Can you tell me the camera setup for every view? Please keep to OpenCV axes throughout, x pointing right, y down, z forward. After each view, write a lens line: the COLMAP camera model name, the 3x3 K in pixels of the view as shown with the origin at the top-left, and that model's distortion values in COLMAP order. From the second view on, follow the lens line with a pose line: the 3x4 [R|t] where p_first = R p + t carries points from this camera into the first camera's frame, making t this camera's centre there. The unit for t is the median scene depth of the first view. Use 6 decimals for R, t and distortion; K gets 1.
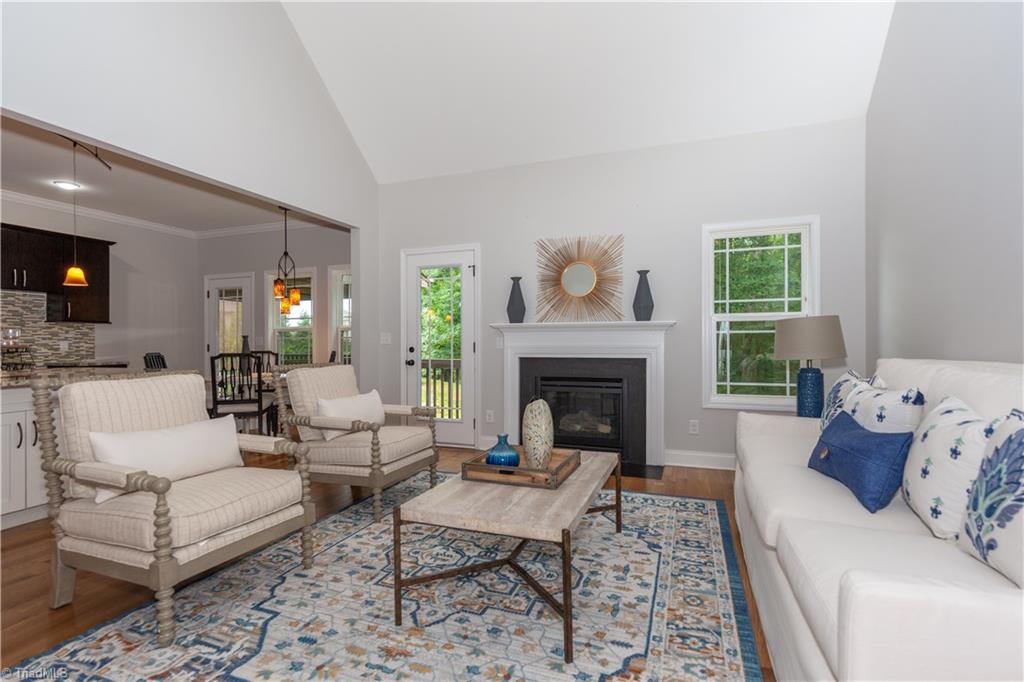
lens RADIAL K [[497.5, 0, 519.8], [0, 497.5, 344.8], [0, 0, 1]] dist [0.010924, -0.002255]
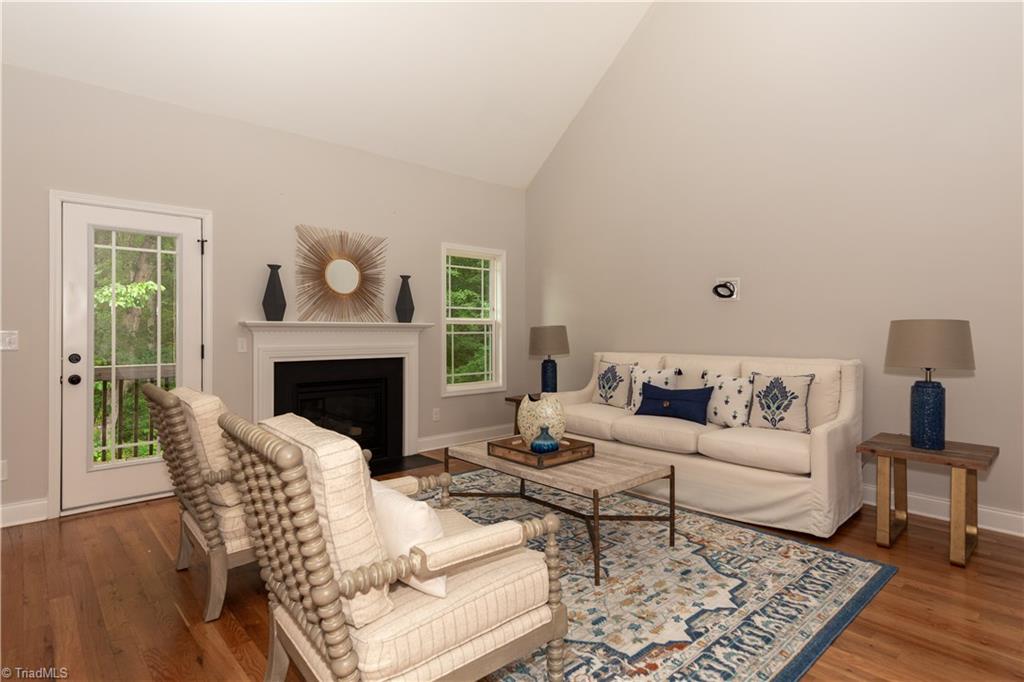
lens RADIAL K [[540.9, 0, 513.6], [0, 540.9, 333.4], [0, 0, 1]] dist [0.018057, -0.000163]
pose [[0.455596, -0.002294, 0.890184, -0.694534], [0.001140, 0.999997, 0.001993, -0.026986], [-0.890186, 0.000107, 0.455597, 0.263699]]
